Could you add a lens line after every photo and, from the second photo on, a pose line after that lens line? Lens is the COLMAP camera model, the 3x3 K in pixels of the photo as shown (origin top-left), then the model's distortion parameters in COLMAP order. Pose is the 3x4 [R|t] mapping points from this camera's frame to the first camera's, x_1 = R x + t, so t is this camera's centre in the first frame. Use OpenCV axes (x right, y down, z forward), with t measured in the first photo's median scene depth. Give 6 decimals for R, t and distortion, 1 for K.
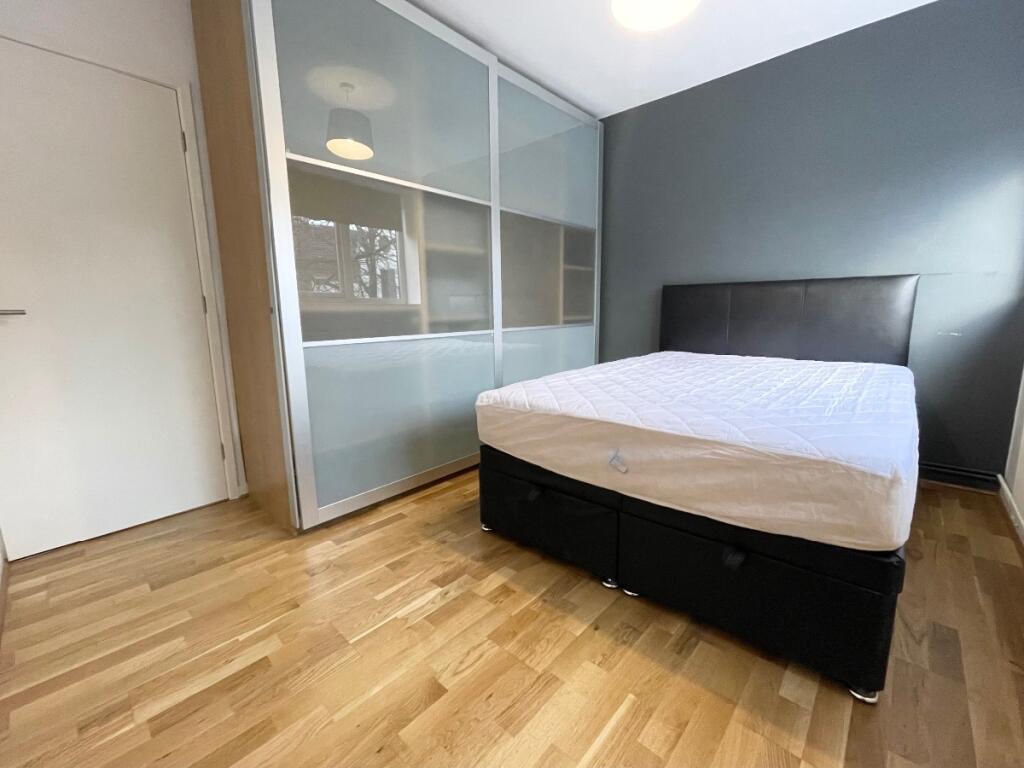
lens RADIAL K [[435.2, 0, 514.4], [0, 435.2, 380.1], [0, 0, 1]] dist [-0.000019, 0.000373]
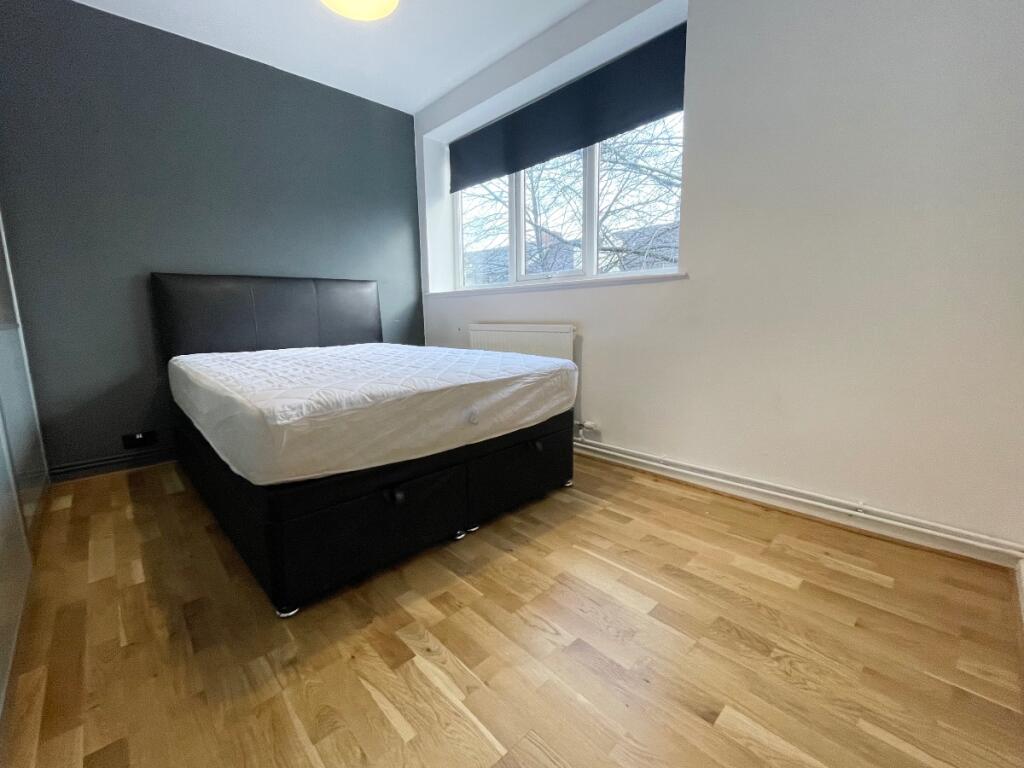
lens RADIAL K [[435.2, 0, 514.4], [0, 435.2, 380.1], [0, 0, 1]] dist [-0.000019, 0.000373]
pose [[0.075723, -0.145973, 0.986386, -0.862994], [0.178340, 0.975259, 0.130636, -0.037715], [-0.981051, 0.166020, 0.099882, 0.742133]]
